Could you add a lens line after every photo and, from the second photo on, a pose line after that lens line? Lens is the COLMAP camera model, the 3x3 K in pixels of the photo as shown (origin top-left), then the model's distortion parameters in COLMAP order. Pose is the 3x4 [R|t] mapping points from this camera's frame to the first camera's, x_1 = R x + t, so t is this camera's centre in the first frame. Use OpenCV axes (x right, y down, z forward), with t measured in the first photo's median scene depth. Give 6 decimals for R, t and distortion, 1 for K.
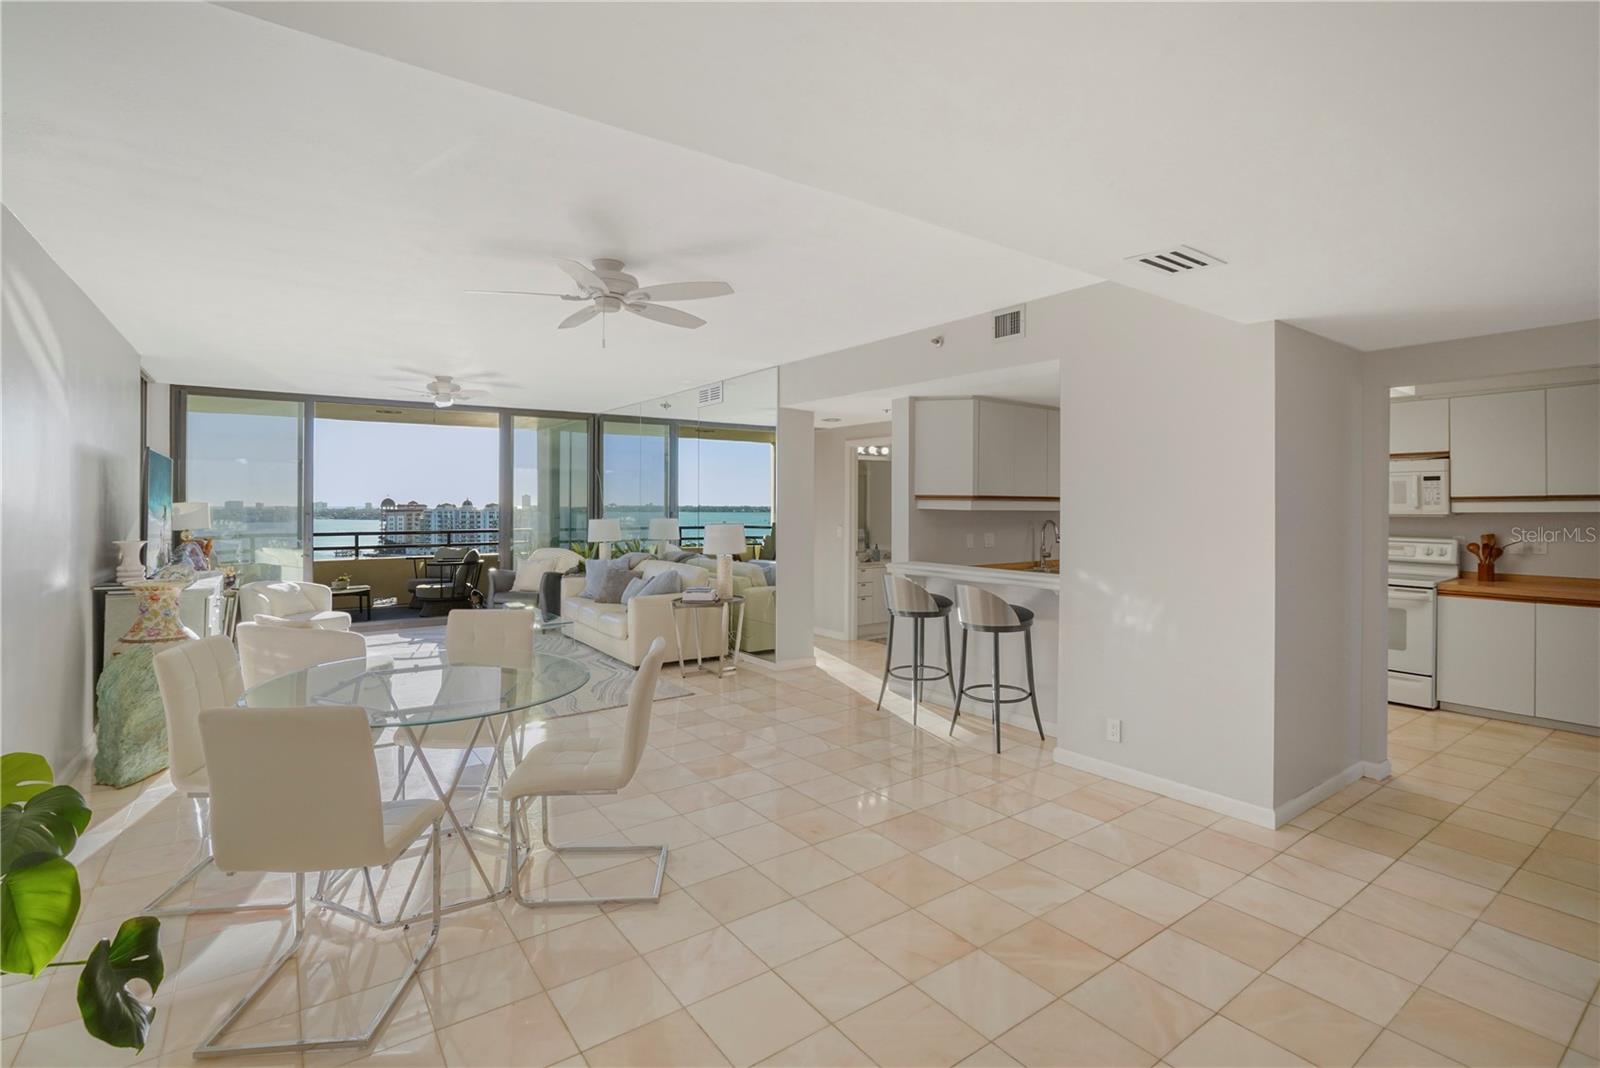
lens RADIAL K [[749.7, 0, 787.3], [0, 749.7, 508.5], [0, 0, 1]] dist [-0.037490, 0.010987]
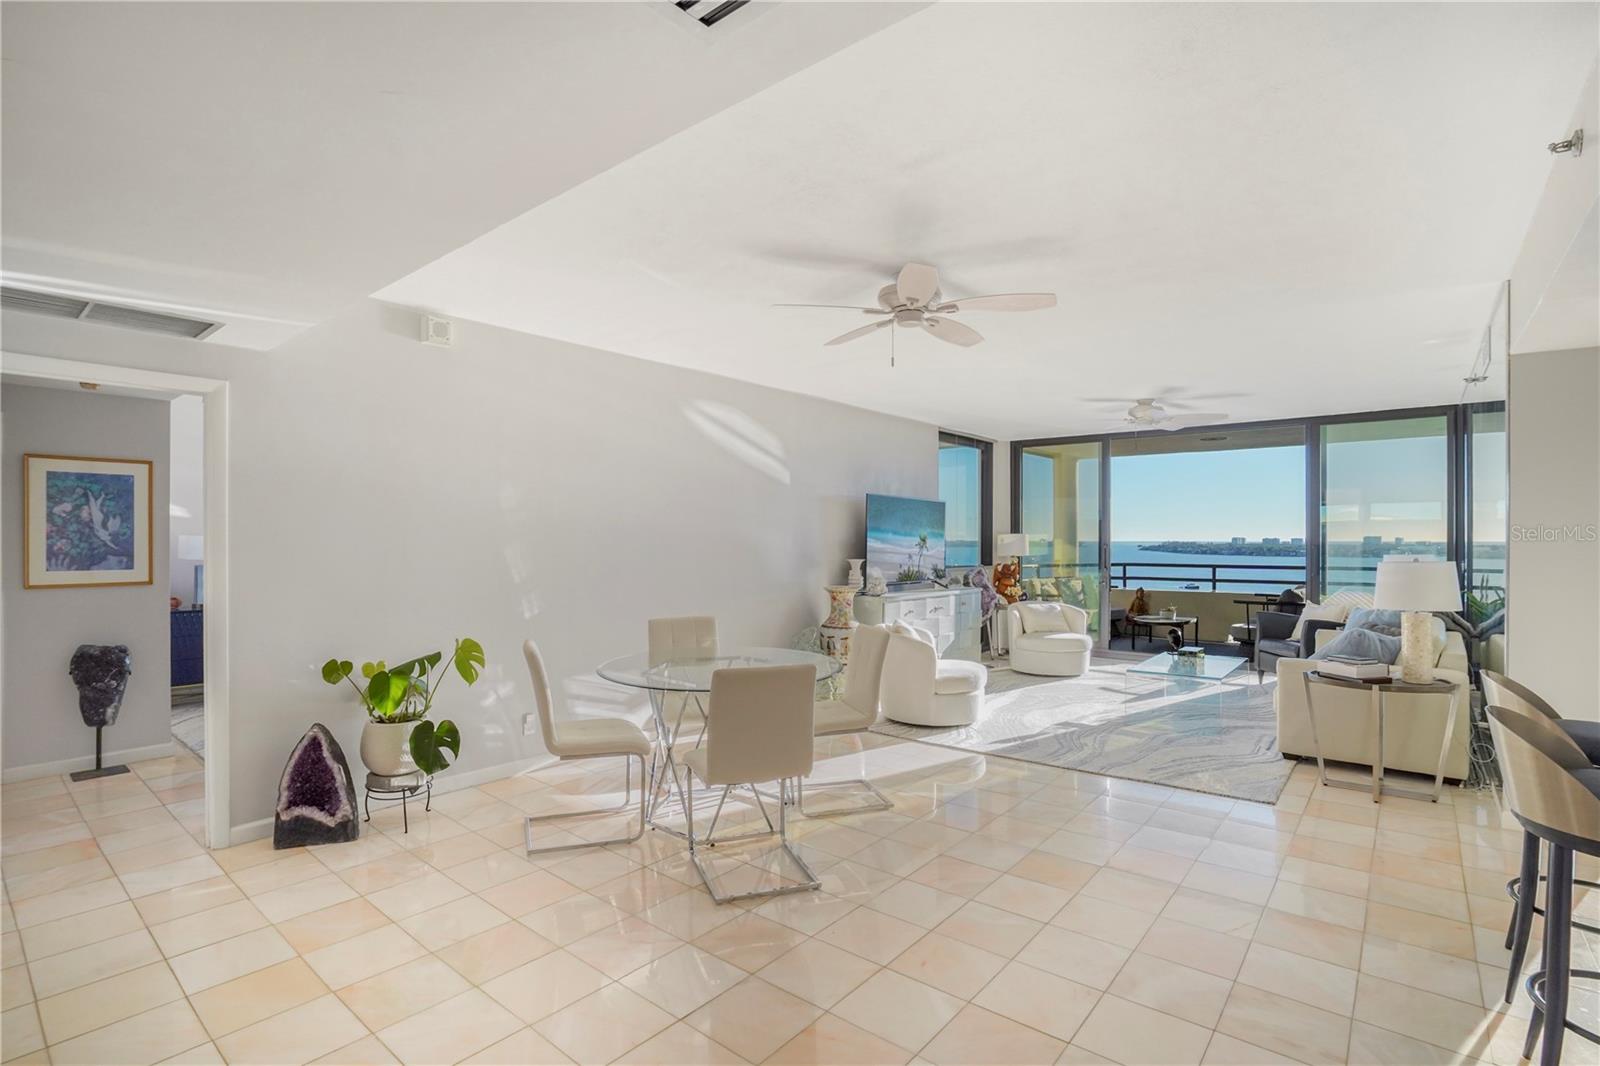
lens RADIAL K [[749.7, 0, 817.2], [0, 749.7, 542.9], [0, 0, 1]] dist [-0.037490, 0.010987]
pose [[0.287284, 0.004483, -0.957835, 0.271021], [-0.006285, 0.999976, 0.002795, 0.004242], [0.957825, 0.005217, 0.287305, 0.263024]]
